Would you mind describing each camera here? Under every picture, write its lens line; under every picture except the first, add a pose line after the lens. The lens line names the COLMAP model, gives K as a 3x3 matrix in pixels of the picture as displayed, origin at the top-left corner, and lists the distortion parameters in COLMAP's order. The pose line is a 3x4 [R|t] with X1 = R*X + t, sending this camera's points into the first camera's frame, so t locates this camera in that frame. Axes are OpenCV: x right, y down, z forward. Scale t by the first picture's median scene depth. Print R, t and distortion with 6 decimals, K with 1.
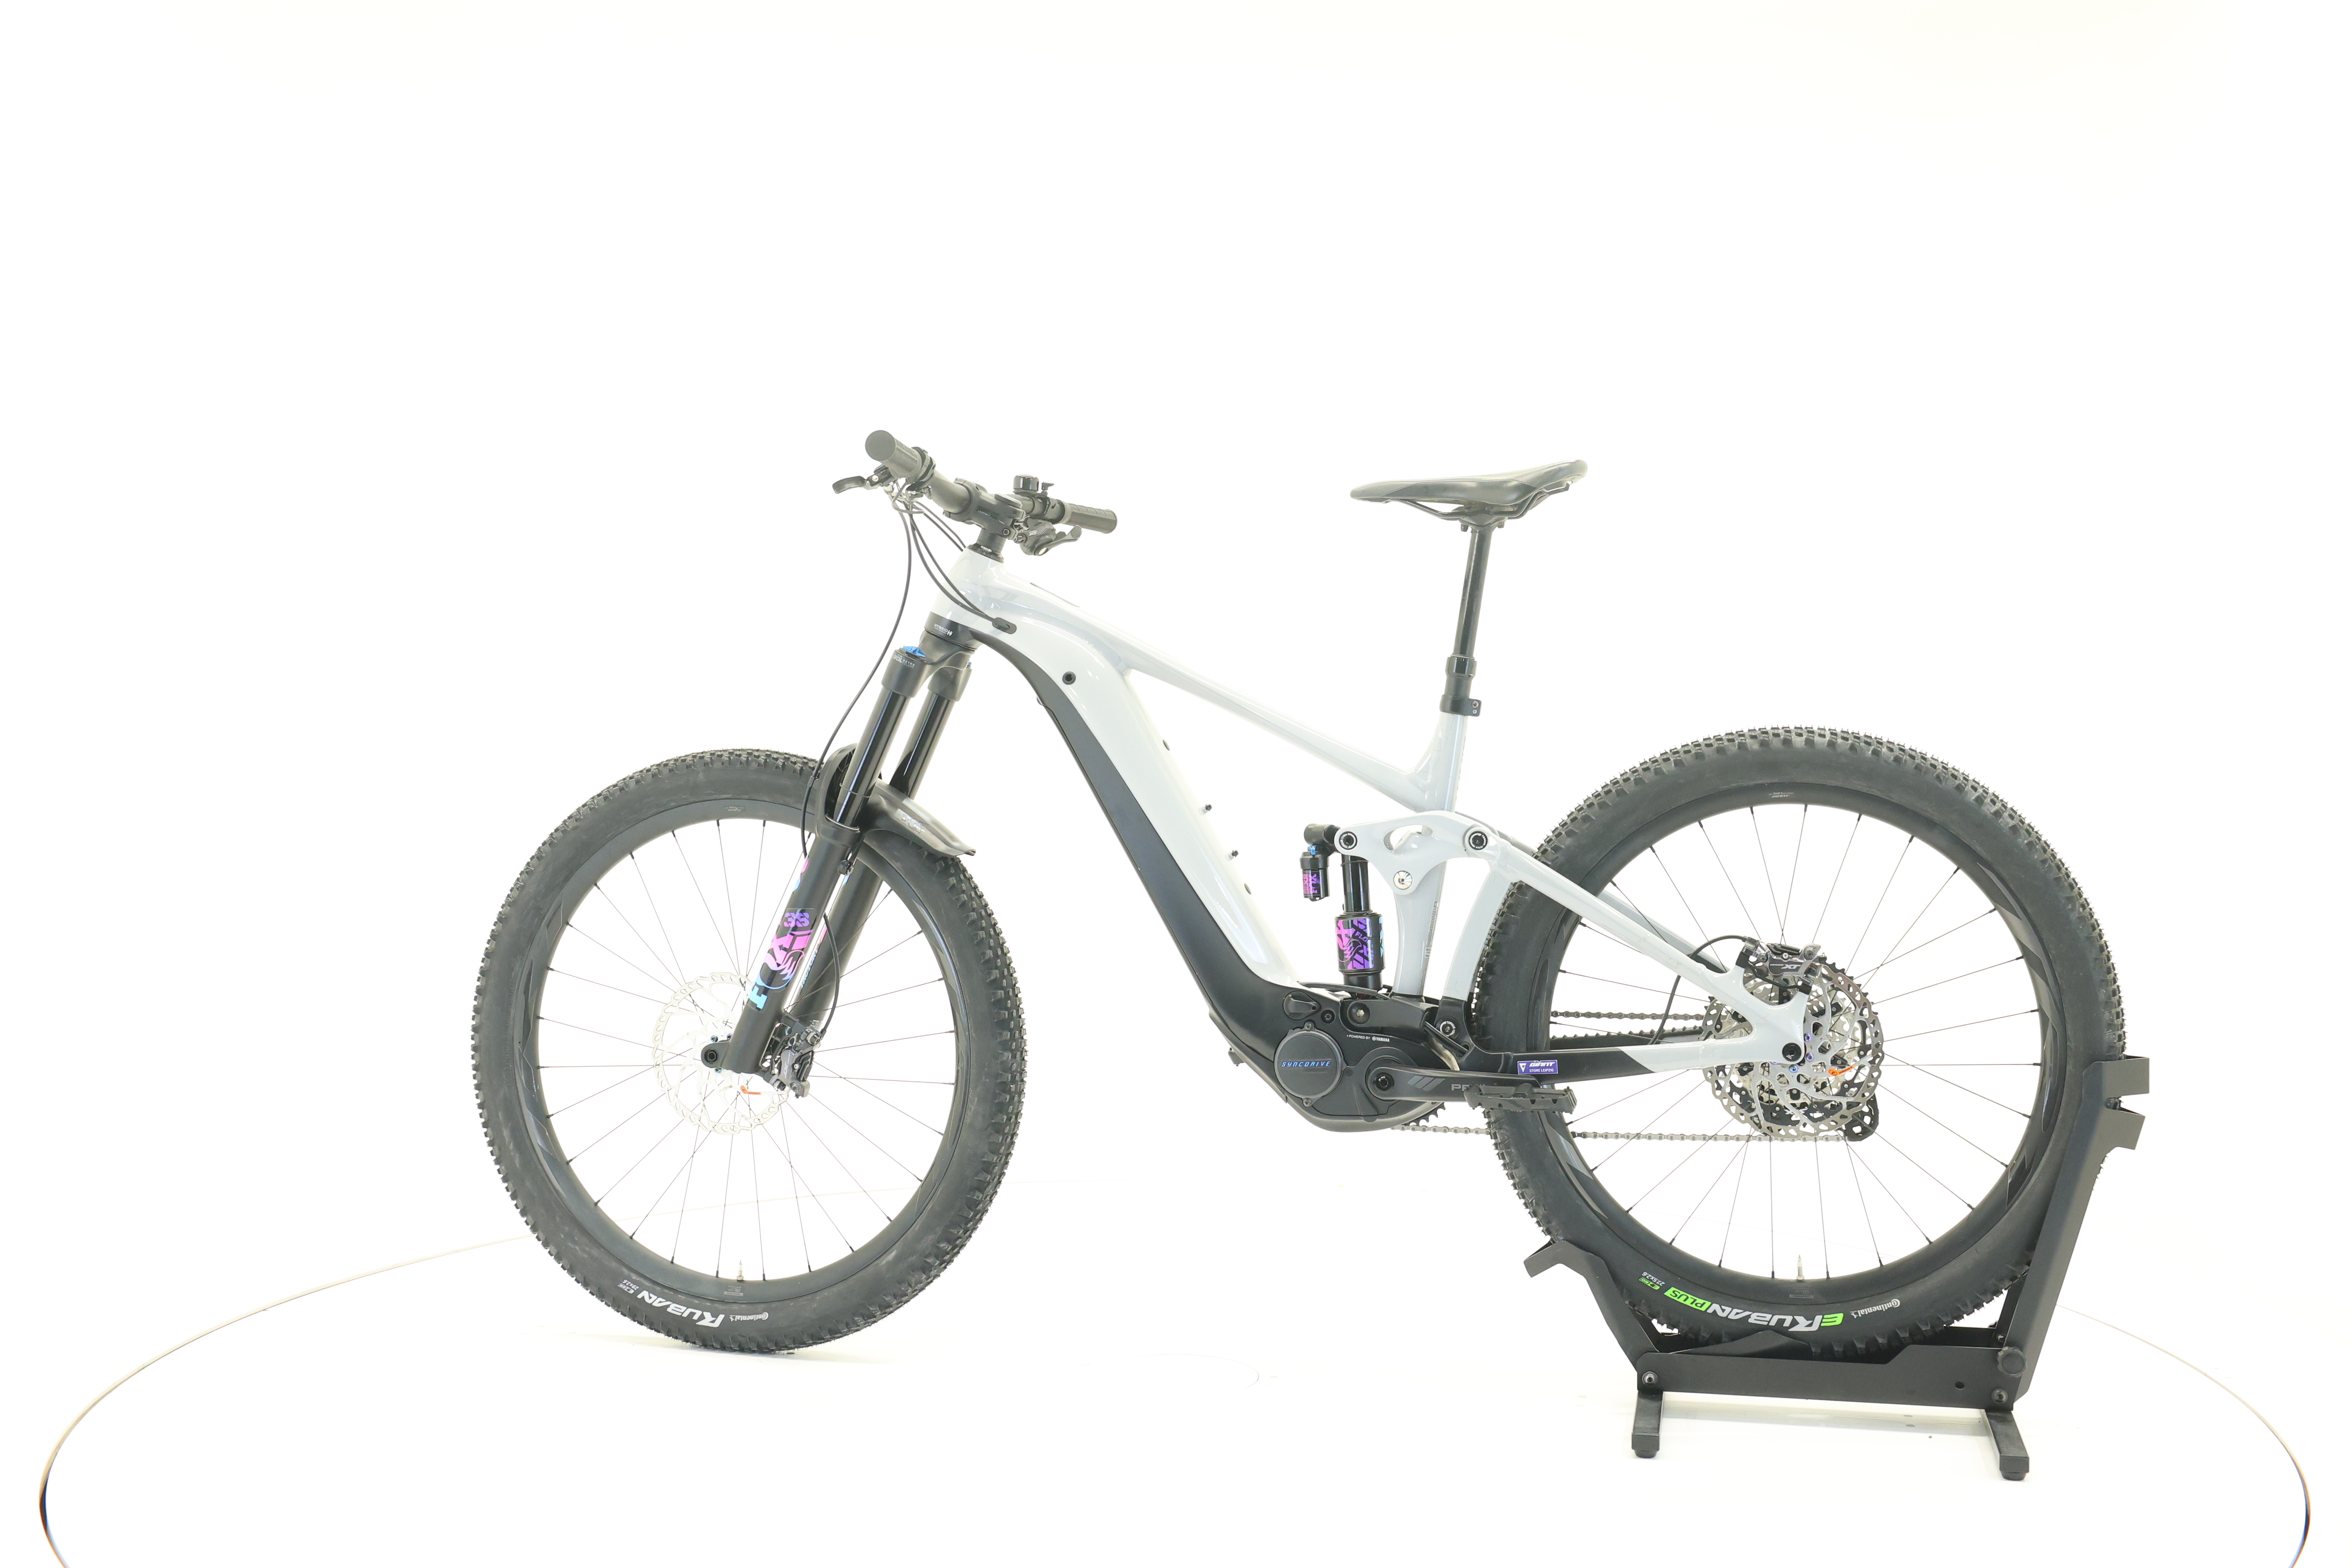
lens RADIAL K [[2451.1, 0, 1174.2], [0, 2451.1, 729.3], [0, 0, 1]] dist [-0.015052, 0.026314]
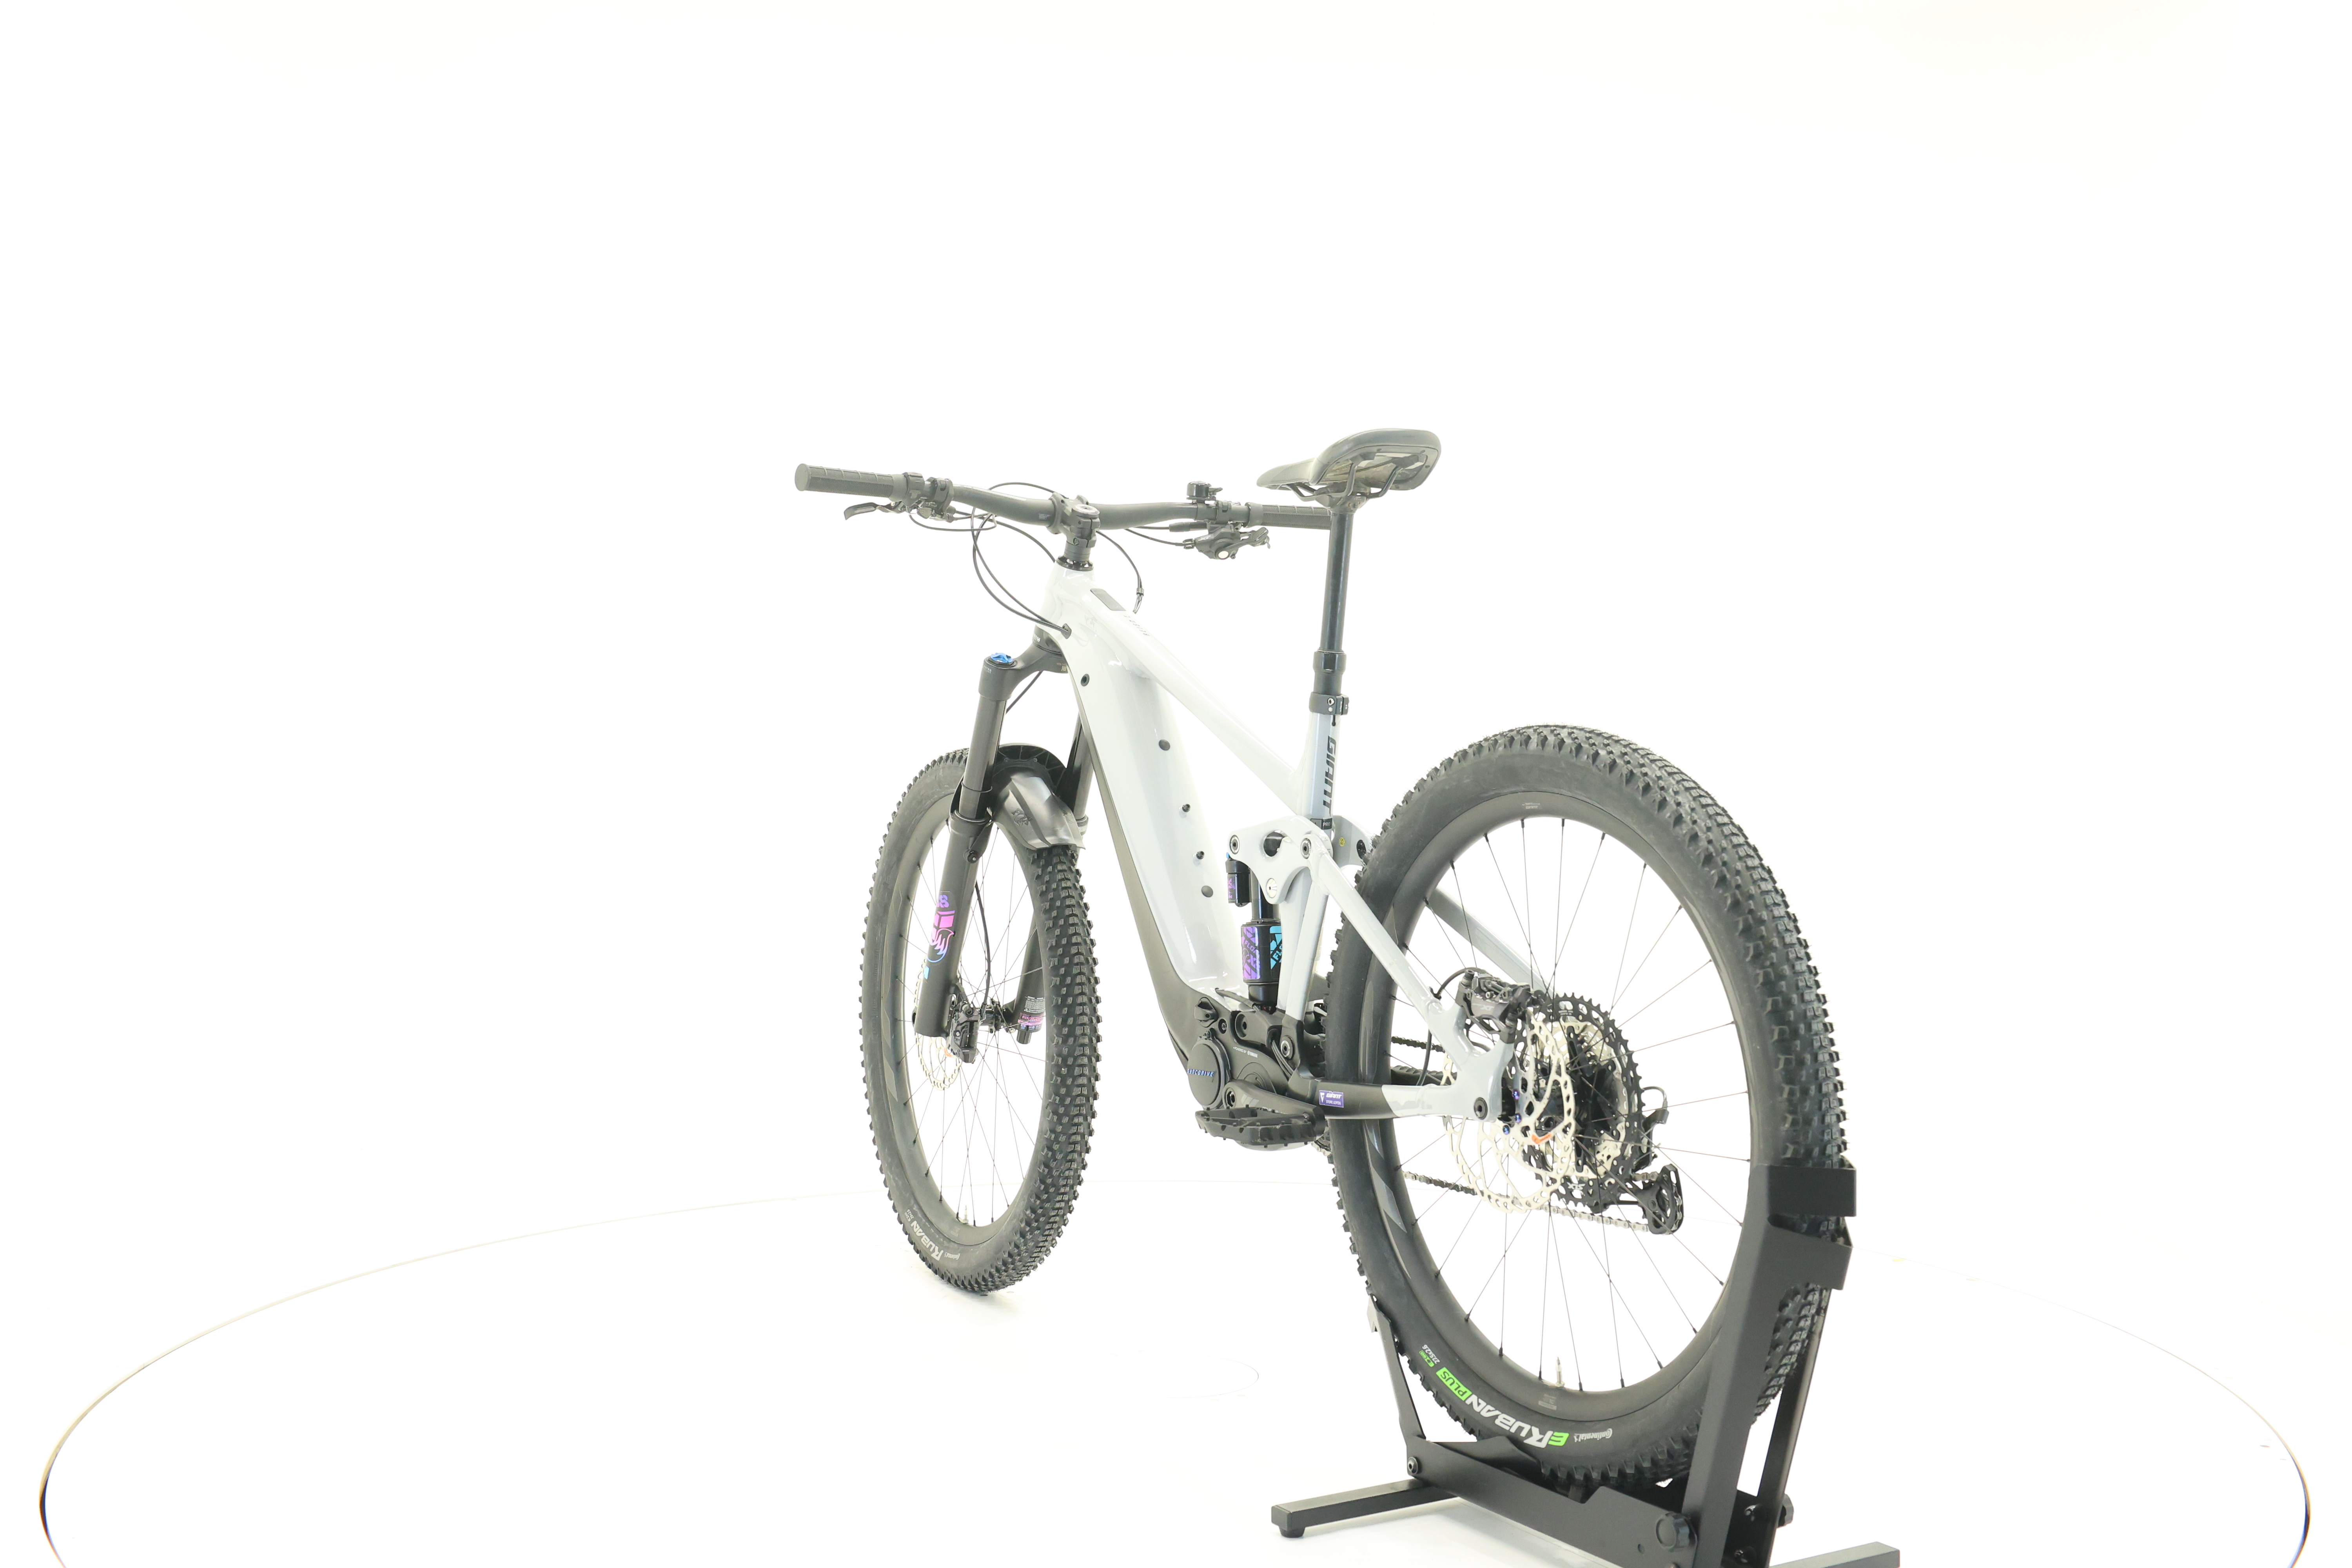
lens RADIAL K [[2451.1, 0, 1174.2], [0, 2451.1, 729.3], [0, 0, 1]] dist [-0.015052, 0.026314]
pose [[0.690591, -0.001627, -0.723244, 0.742685], [-0.000545, 0.999996, -0.002771, 0.002811], [0.723245, 0.002308, 0.690587, 0.316158]]
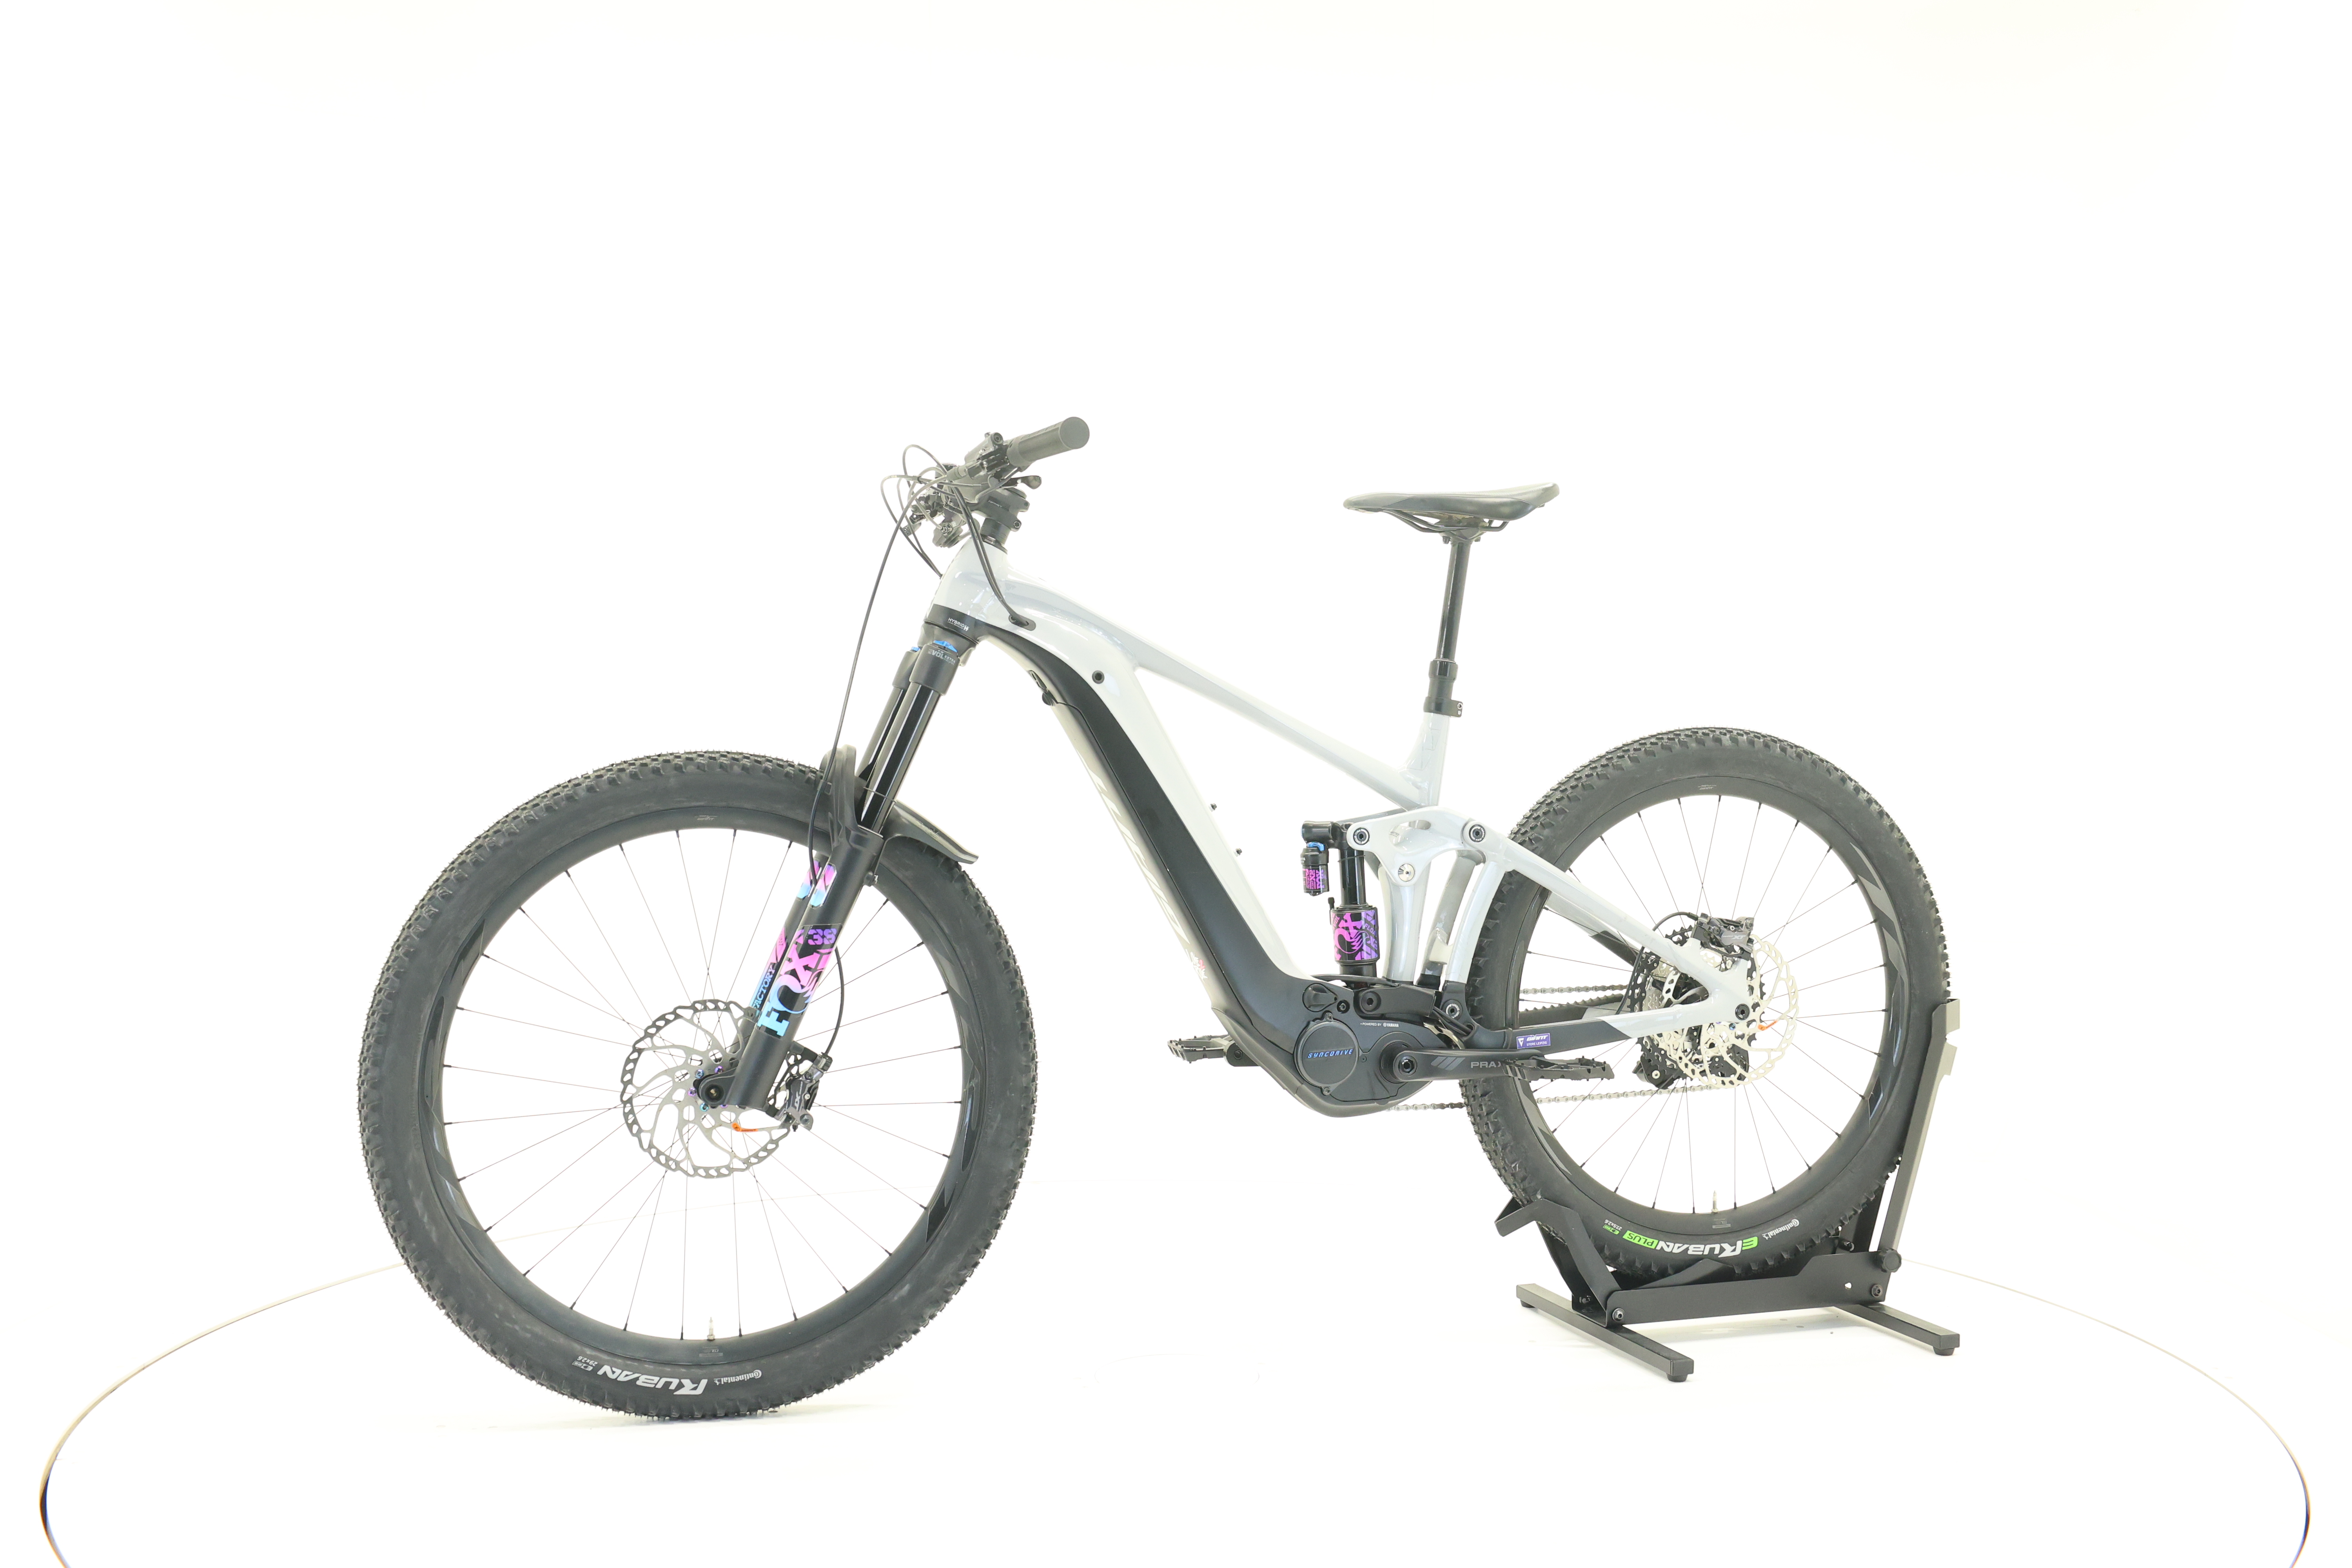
lens RADIAL K [[2451.1, 0, 1174.2], [0, 2451.1, 729.3], [0, 0, 1]] dist [-0.015052, 0.026314]
pose [[0.856377, -0.000563, 0.516350, -0.529725], [-0.001279, 0.999994, 0.003211, -0.003275], [-0.516349, -0.003410, 0.856371, 0.148532]]
